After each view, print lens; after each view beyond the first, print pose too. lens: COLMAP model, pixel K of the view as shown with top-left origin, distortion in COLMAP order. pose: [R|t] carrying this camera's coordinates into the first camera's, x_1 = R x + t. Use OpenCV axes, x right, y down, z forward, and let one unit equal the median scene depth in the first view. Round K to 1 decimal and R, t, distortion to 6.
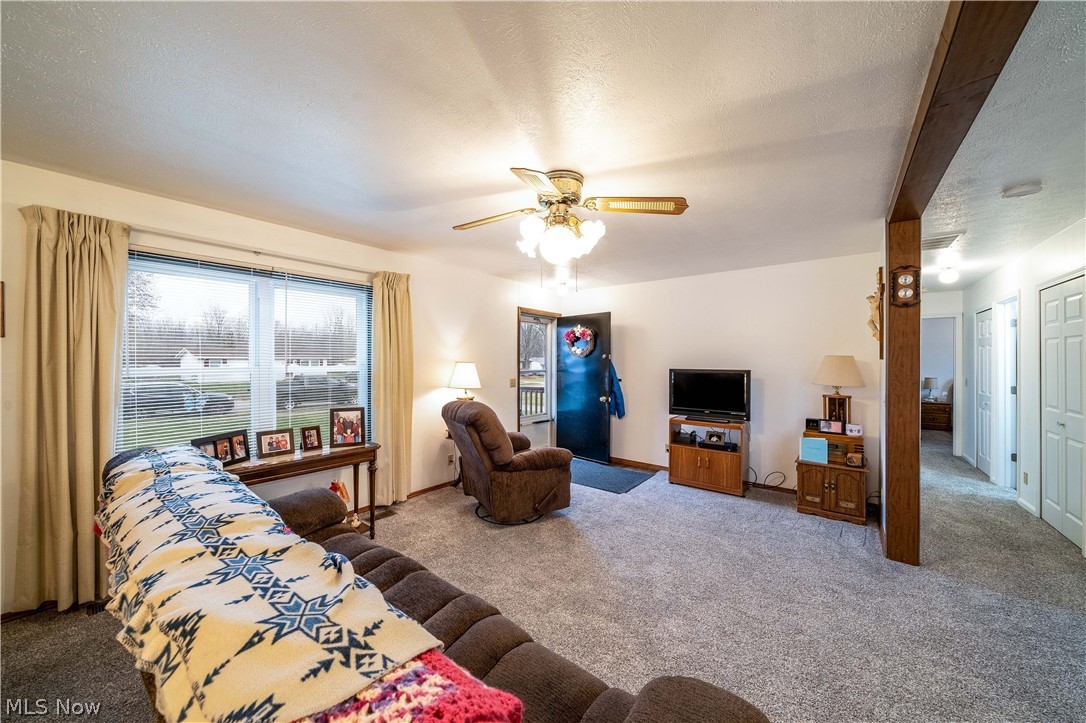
lens RADIAL K [[392.6, 0, 504.0], [0, 392.6, 359.1], [0, 0, 1]] dist [-0.000484, 0.000148]
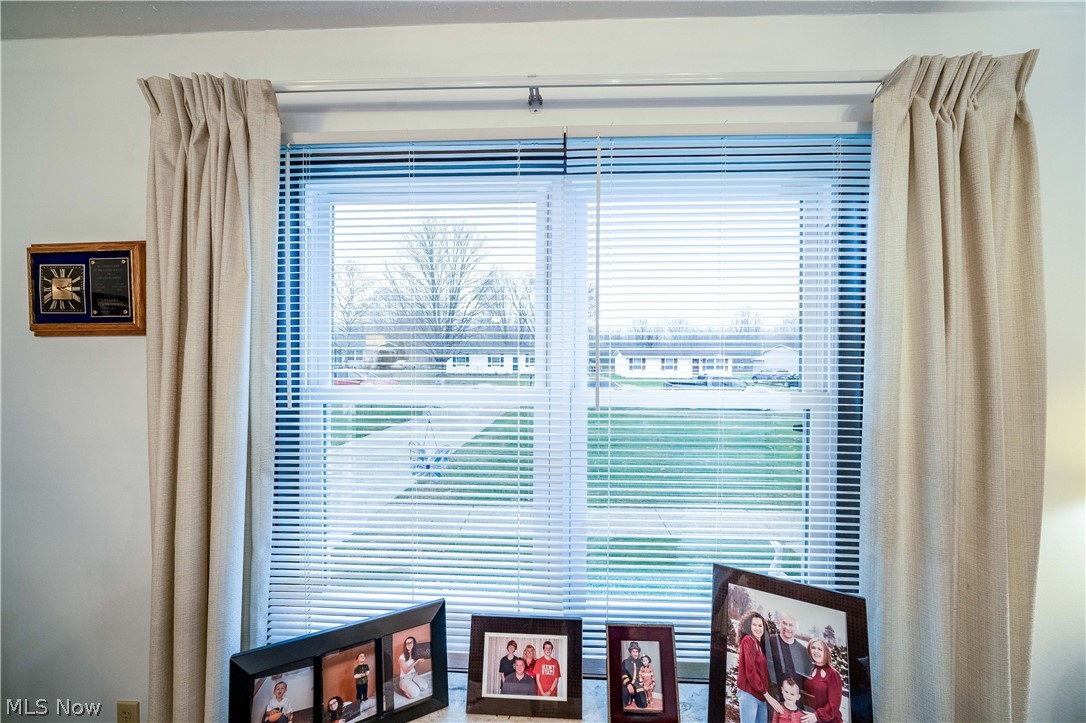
lens RADIAL K [[377.0, 0, 546.4], [0, 377.0, 360.6], [0, 0, 1]] dist [-0.008885, 0.000724]
pose [[0.634655, 0.009121, -0.772742, -0.278027], [-0.004381, 0.999957, 0.008205, -0.014532], [0.772783, -0.001822, 0.634667, 0.653935]]
